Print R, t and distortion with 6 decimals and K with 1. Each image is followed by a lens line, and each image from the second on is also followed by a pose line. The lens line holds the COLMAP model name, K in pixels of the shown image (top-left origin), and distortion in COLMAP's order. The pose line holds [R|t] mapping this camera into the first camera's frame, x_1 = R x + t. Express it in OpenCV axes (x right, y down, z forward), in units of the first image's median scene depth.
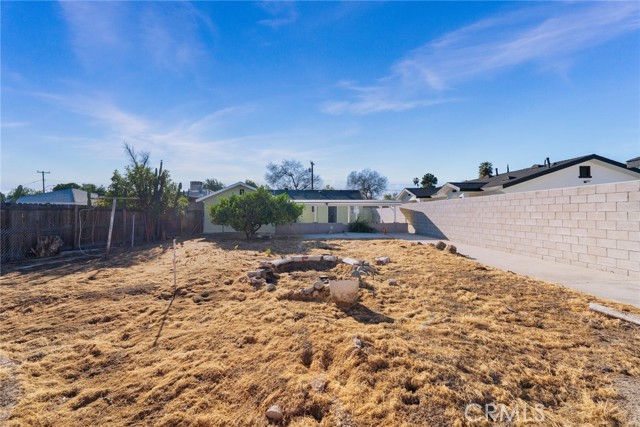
lens RADIAL K [[260.0, 0, 320.0], [0, 260.0, 213.5], [0, 0, 1]] dist [0.000423, 0.000029]
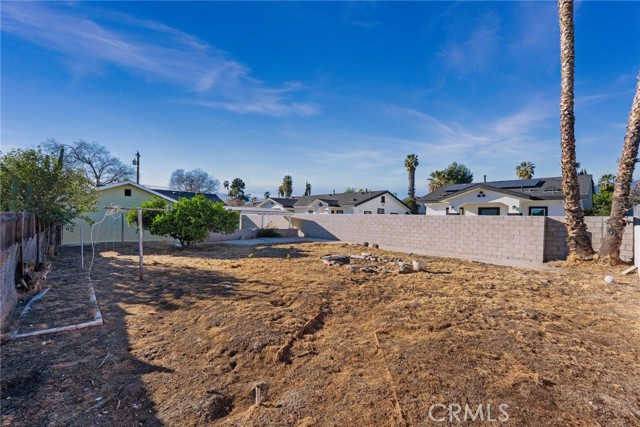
lens RADIAL K [[260.0, 0, 320.0], [0, 260.0, 213.5], [0, 0, 1]] dist [0.000423, 0.000029]
pose [[0.726711, 0.028786, 0.686340, -0.335893], [-0.026212, 0.999556, -0.014169, -0.016829], [-0.686443, -0.007693, 0.727143, -0.005252]]
